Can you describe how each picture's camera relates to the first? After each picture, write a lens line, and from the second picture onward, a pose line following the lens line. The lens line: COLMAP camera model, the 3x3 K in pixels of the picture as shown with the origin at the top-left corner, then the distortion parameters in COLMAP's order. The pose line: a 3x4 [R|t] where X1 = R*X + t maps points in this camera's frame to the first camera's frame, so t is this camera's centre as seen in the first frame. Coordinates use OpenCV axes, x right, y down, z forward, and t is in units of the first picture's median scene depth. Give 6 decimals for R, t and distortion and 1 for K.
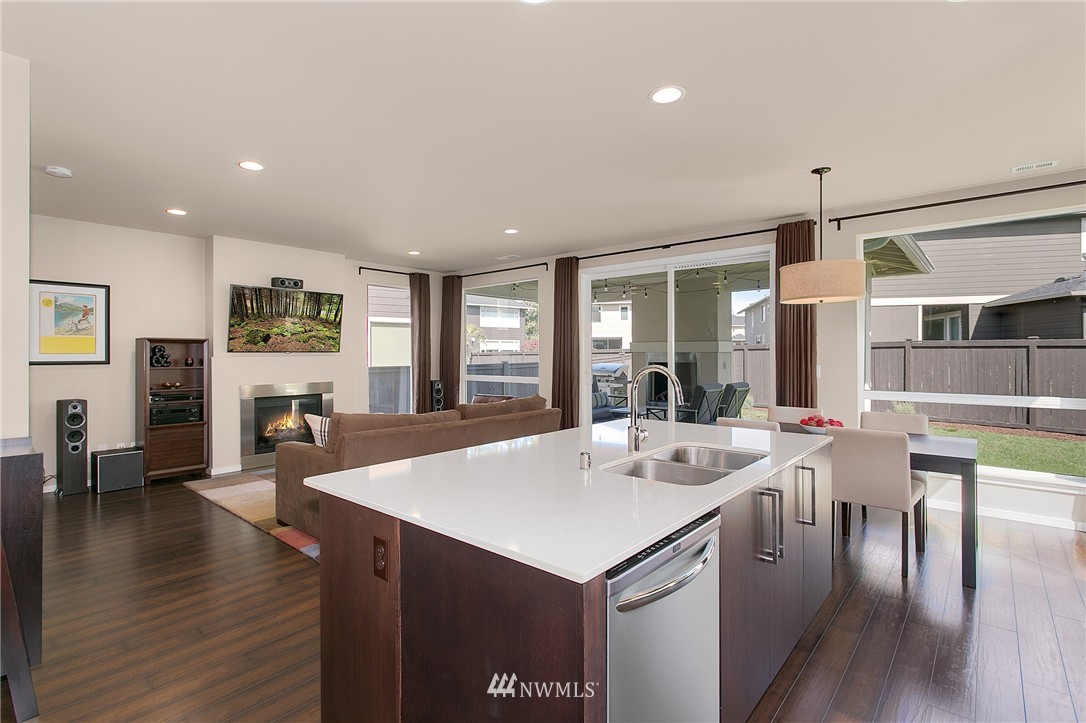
lens RADIAL K [[515.1, 0, 537.9], [0, 515.1, 357.7], [0, 0, 1]] dist [-0.001213, 0.001017]
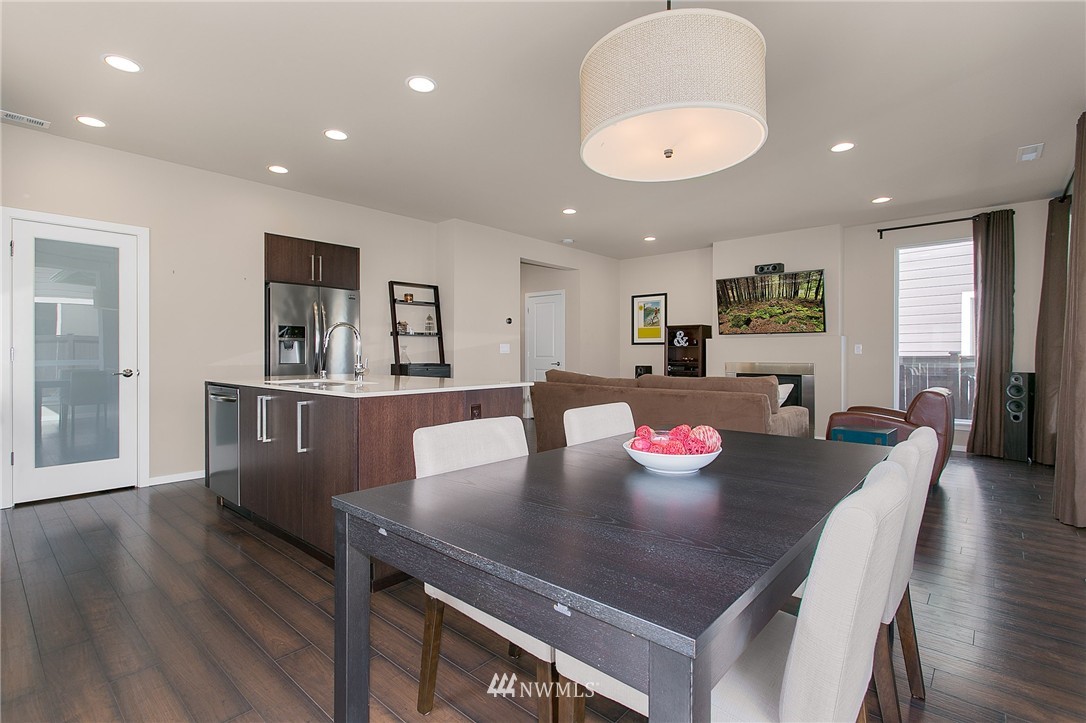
lens RADIAL K [[515.1, 0, 543.8], [0, 515.1, 360.5], [0, 0, 1]] dist [-0.001213, 0.001017]
pose [[-0.012237, 0.019591, -0.999733, 0.592600], [-0.008146, 0.999773, 0.019691, 0.028141], [0.999892, 0.008385, -0.012075, 0.553533]]
